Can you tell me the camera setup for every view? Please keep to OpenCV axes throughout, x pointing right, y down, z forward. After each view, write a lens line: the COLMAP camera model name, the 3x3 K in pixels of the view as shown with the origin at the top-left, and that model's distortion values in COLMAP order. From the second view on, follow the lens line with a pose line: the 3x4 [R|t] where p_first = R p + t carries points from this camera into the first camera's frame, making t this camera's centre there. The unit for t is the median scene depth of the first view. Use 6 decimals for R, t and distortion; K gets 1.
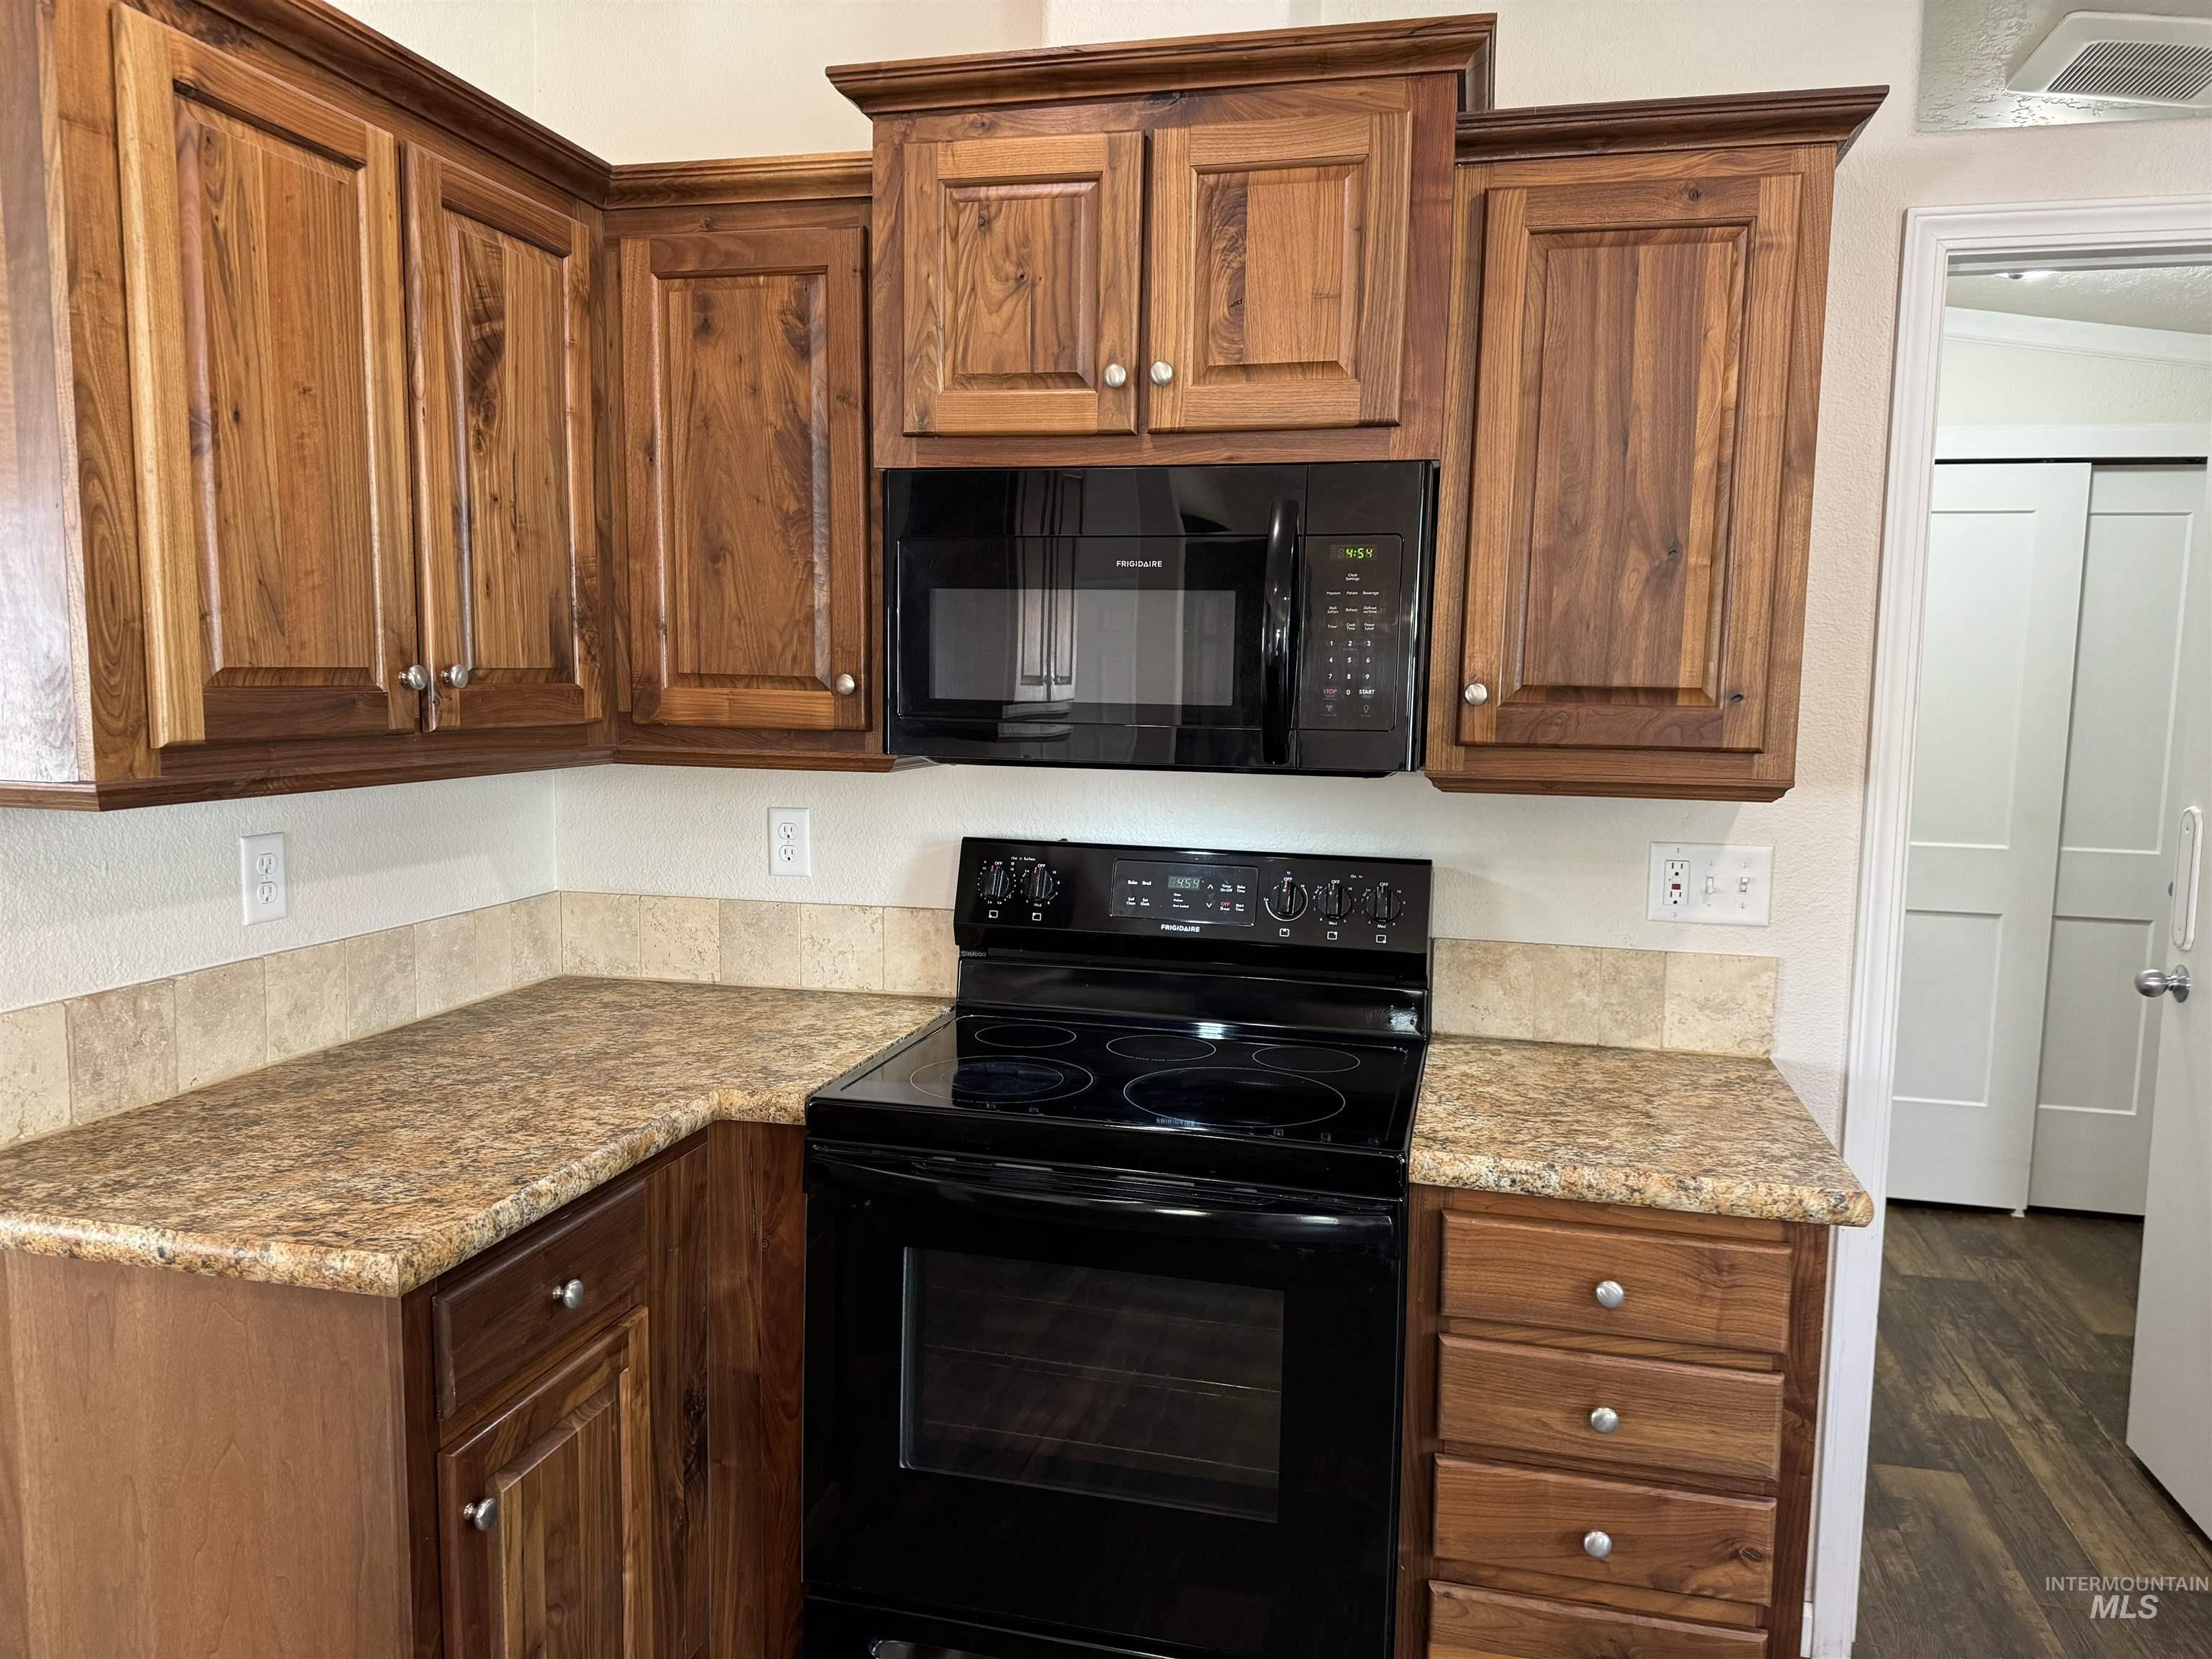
lens RADIAL K [[1553.8, 0, 1104.4], [0, 1553.8, 842.0], [0, 0, 1]] dist [0.046050, -0.058927]
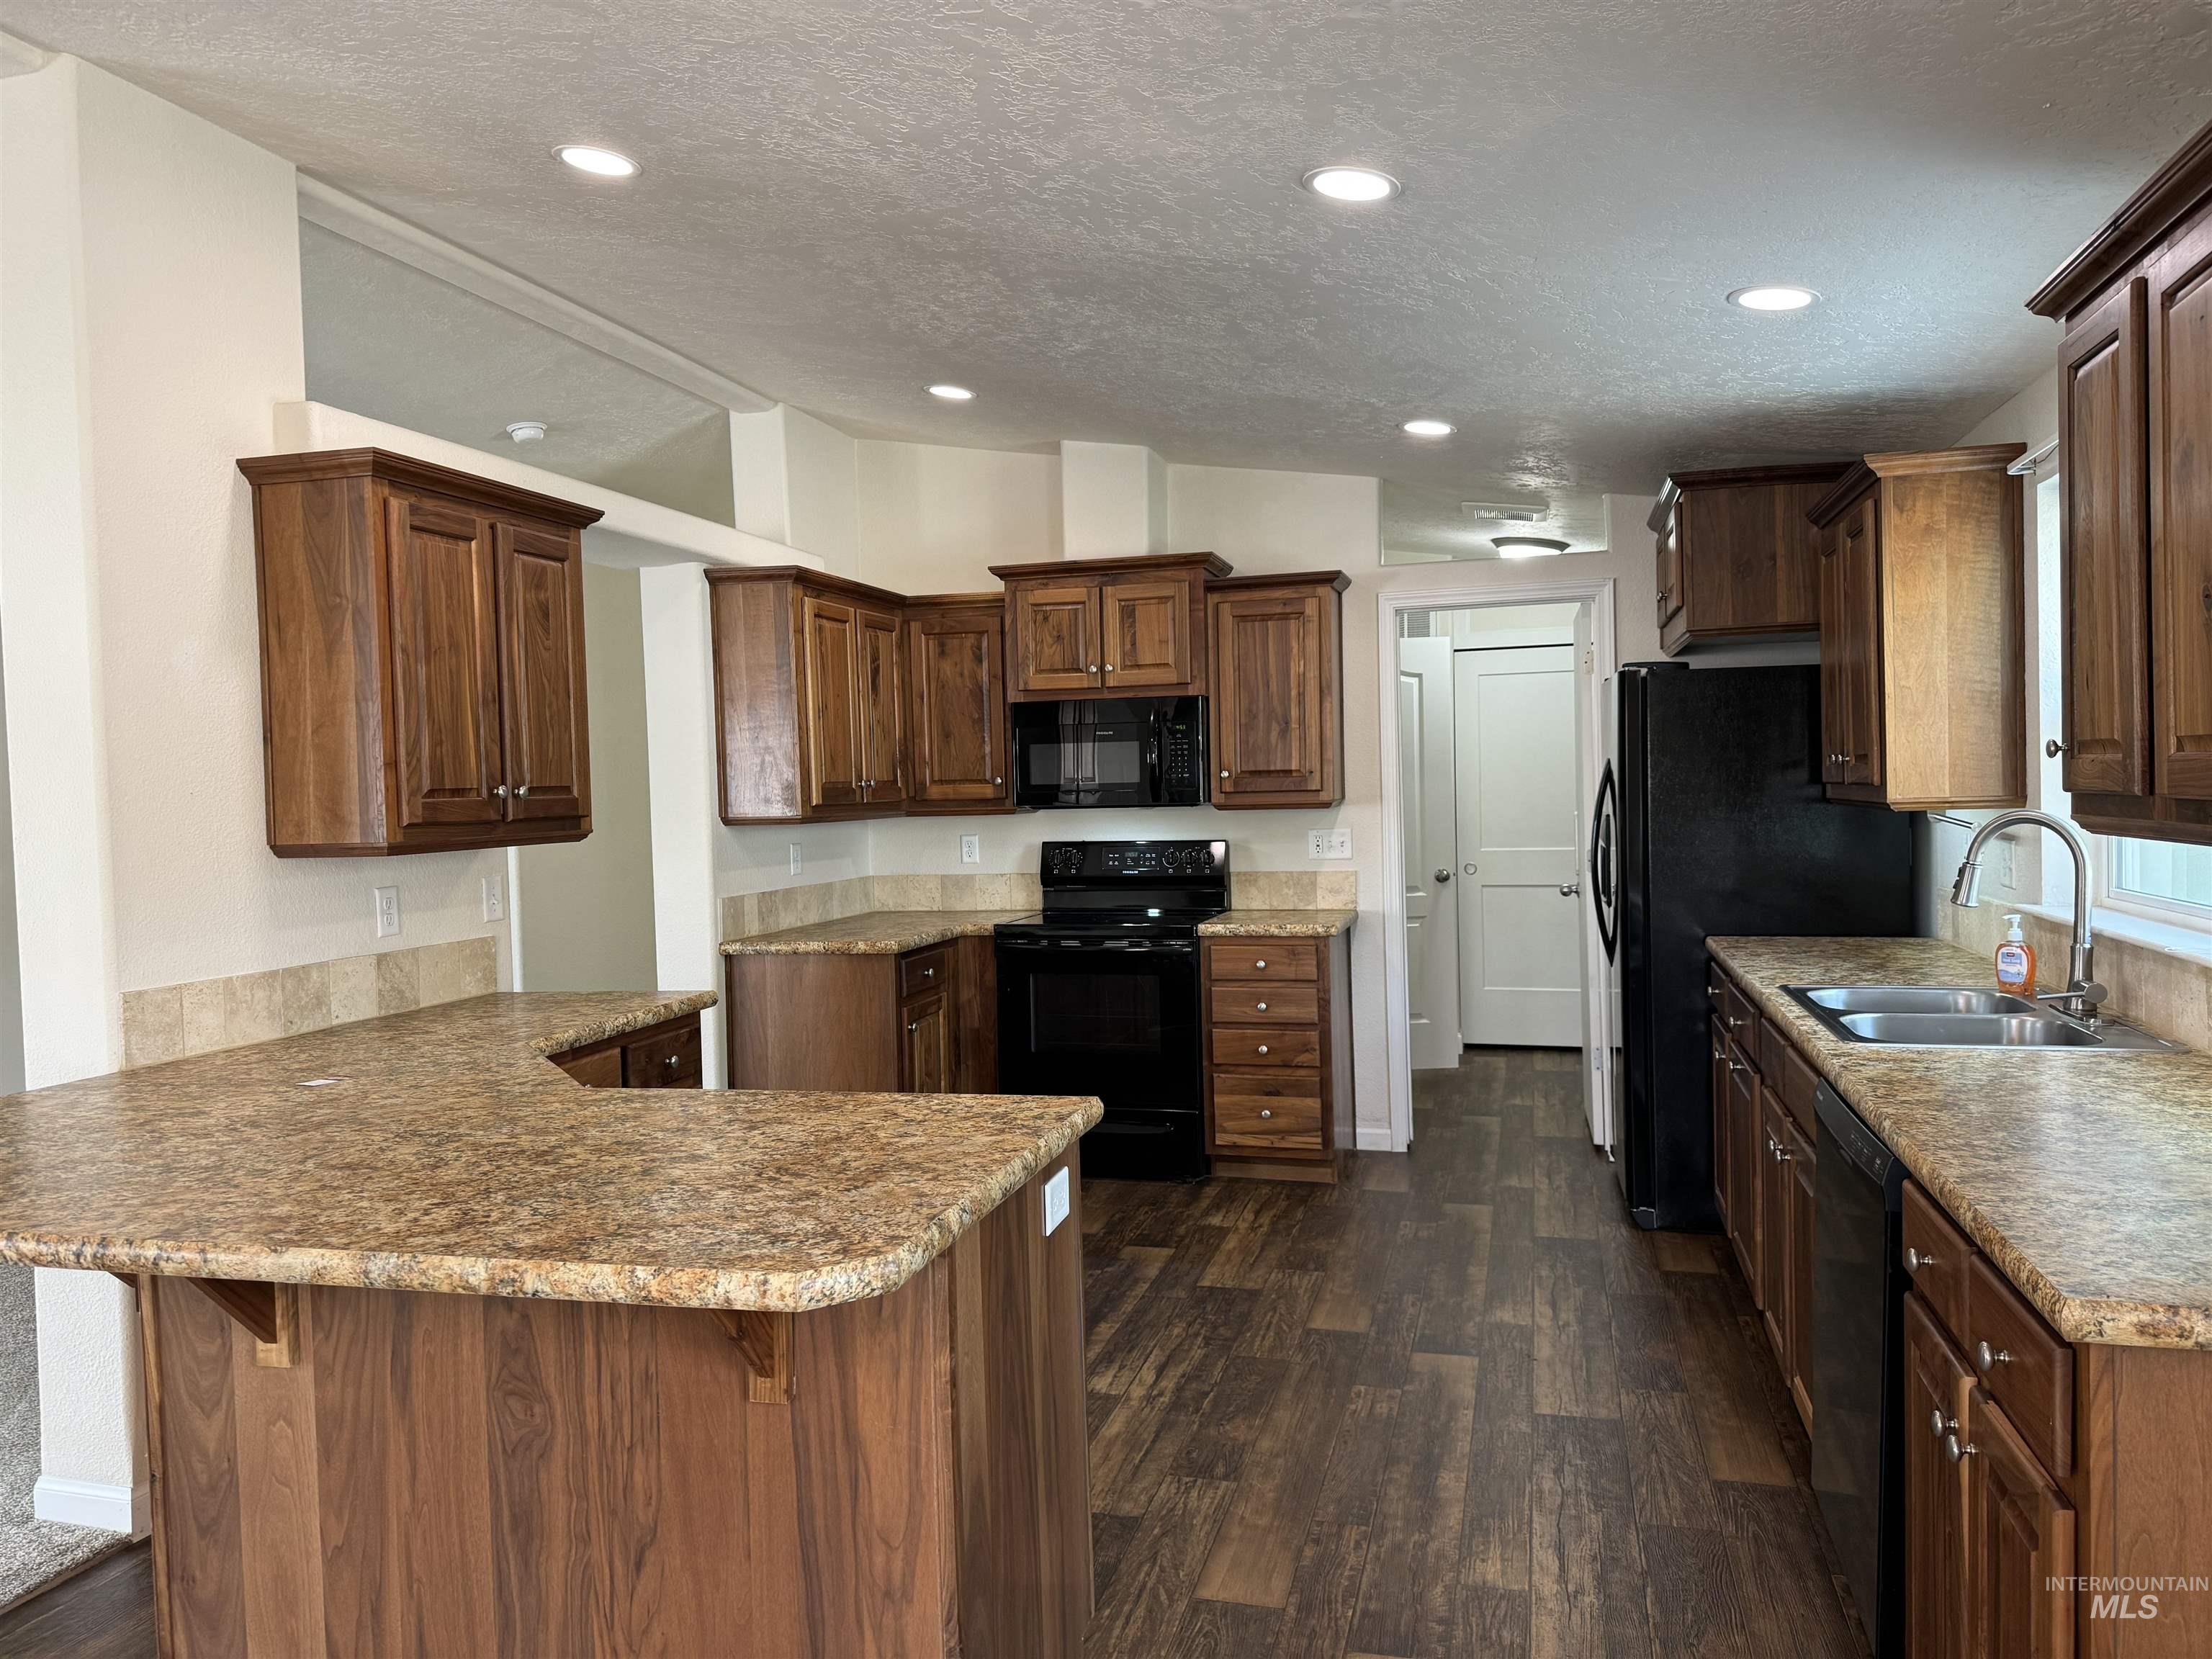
lens RADIAL K [[1553.8, 0, 1104.2], [0, 1553.8, 828.7], [0, 0, 1]] dist [0.046050, -0.058927]
pose [[0.998715, -0.041176, -0.029549, 0.100480], [0.038740, 0.996141, -0.078761, 0.218194], [0.032678, 0.077515, 0.996456, -1.826716]]
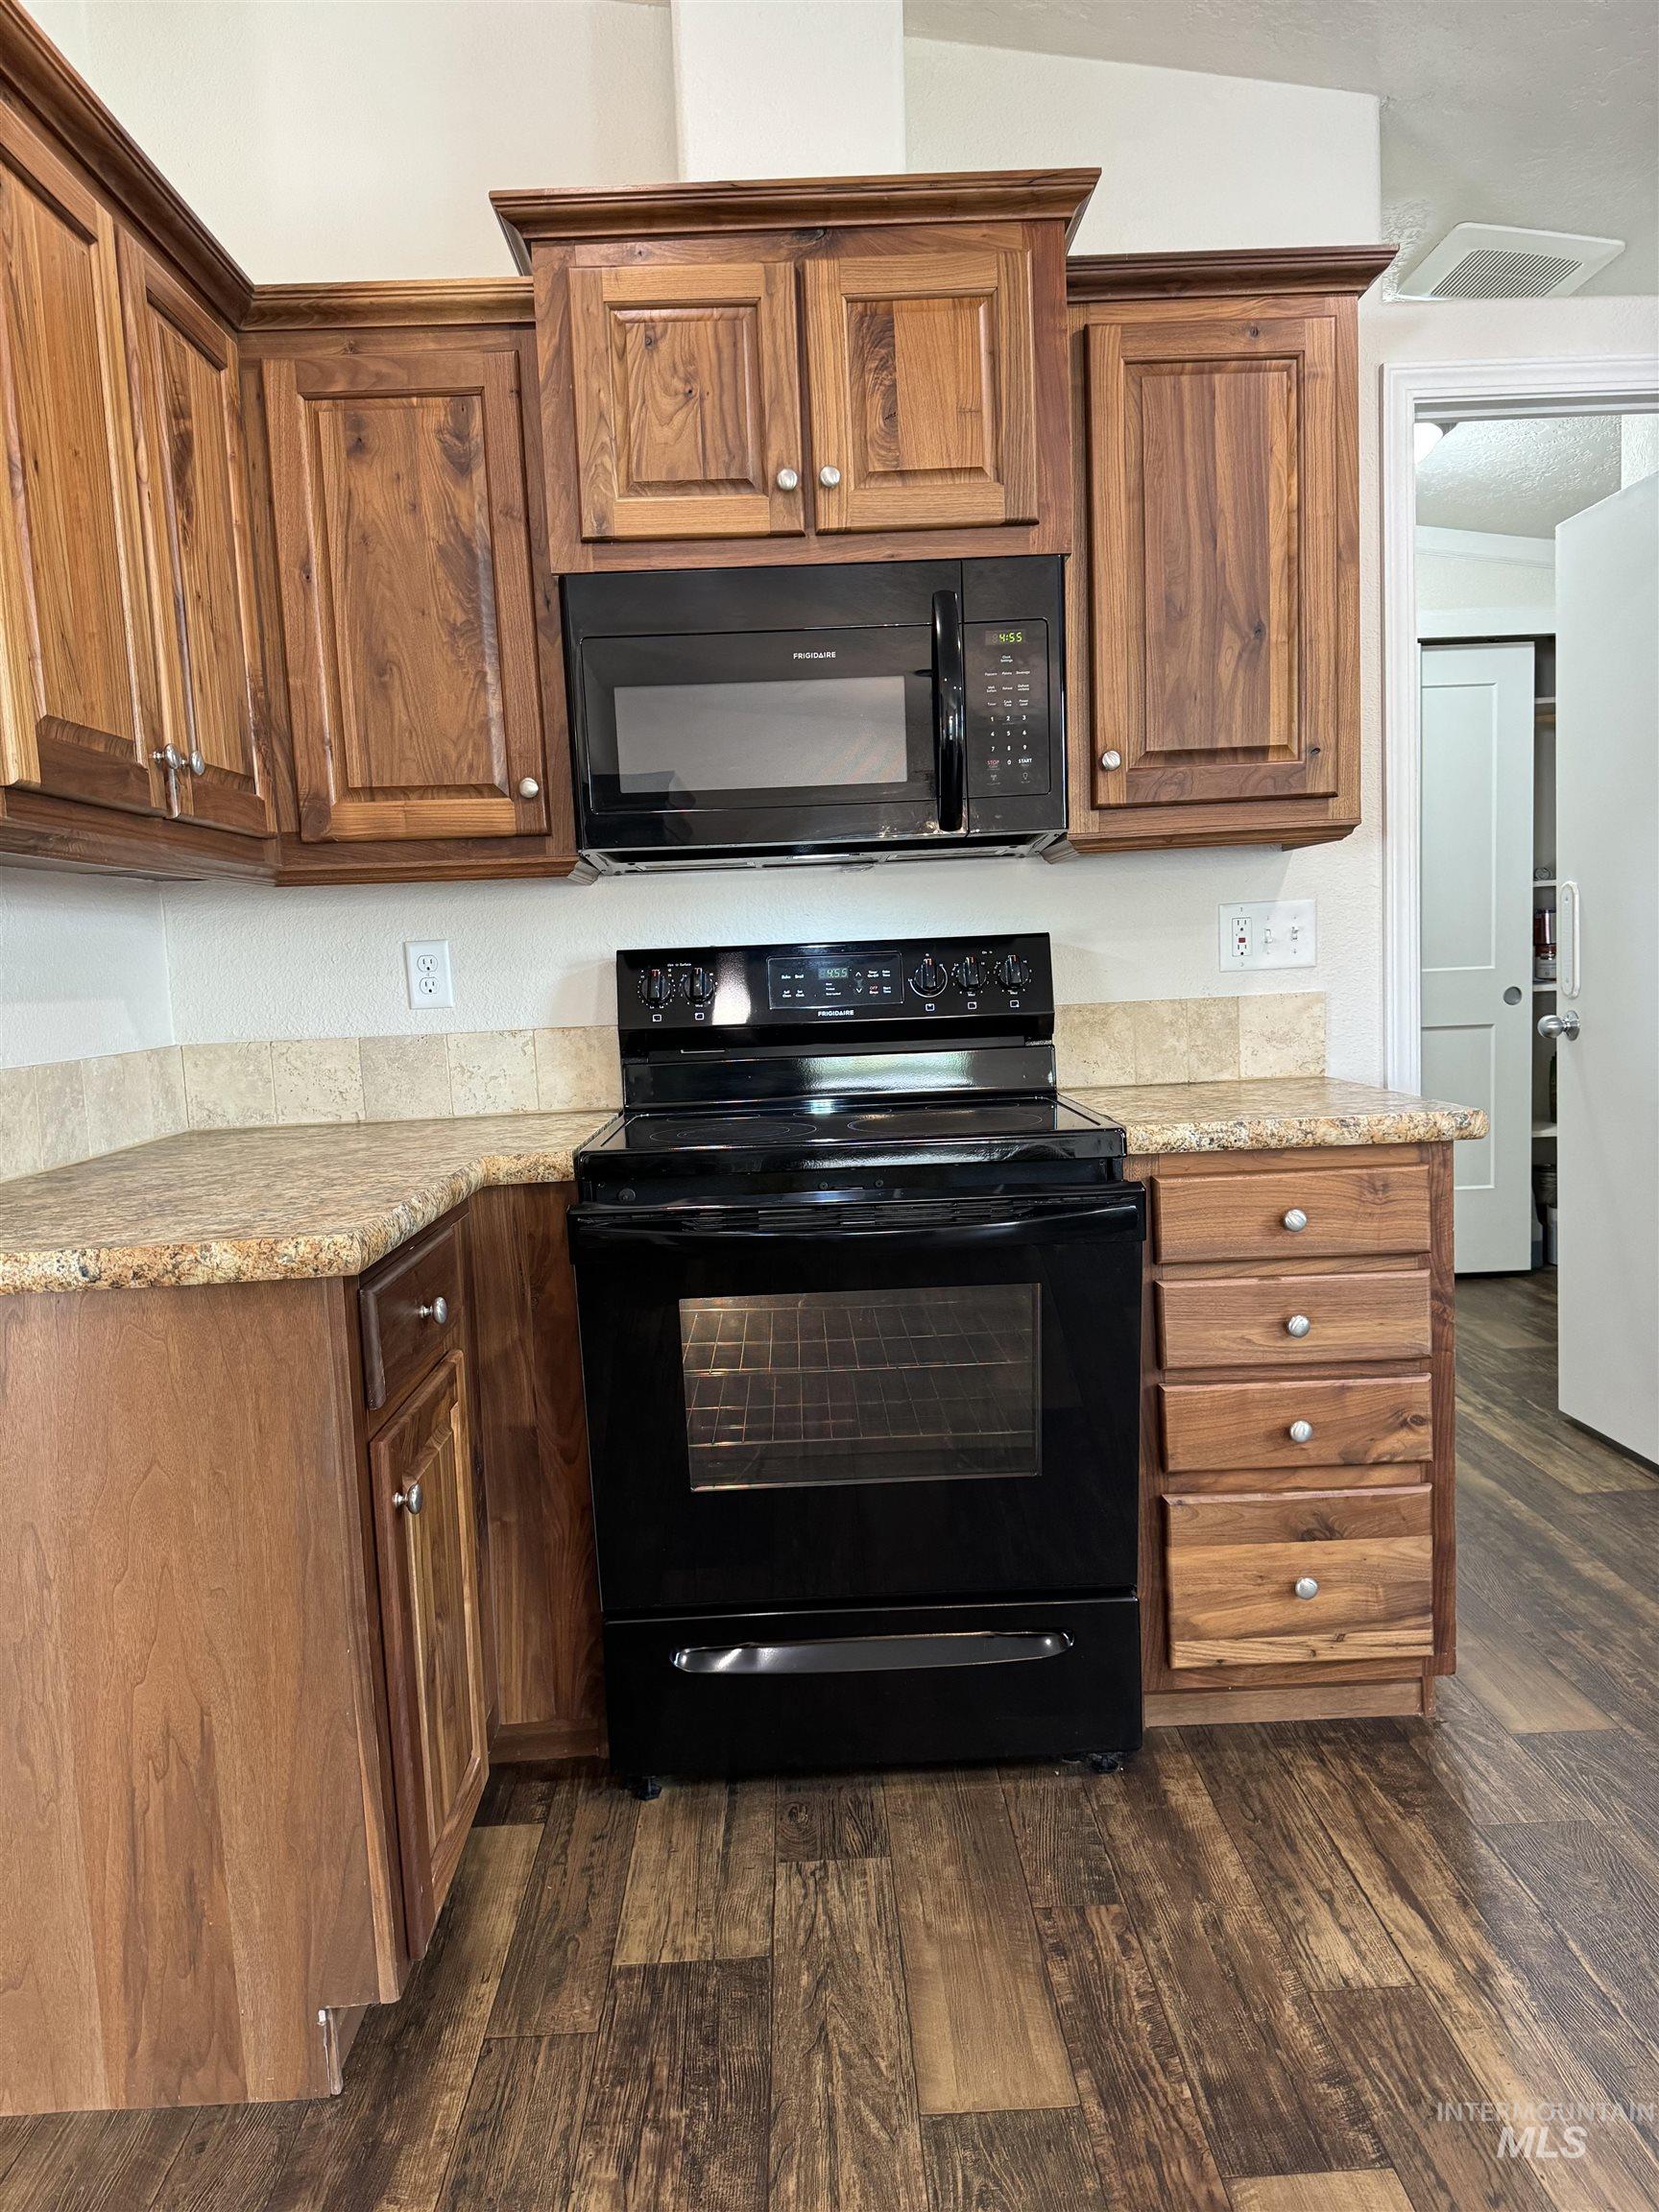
lens RADIAL K [[1553.8, 0, 820.5], [0, 1553.8, 1116.2], [0, 0, 1]] dist [0.046050, -0.058927]
pose [[0.963860, -0.086930, 0.251828, -0.289398], [0.089410, 0.995994, 0.001601, 0.150686], [-0.250958, 0.020973, 0.967771, -0.071451]]
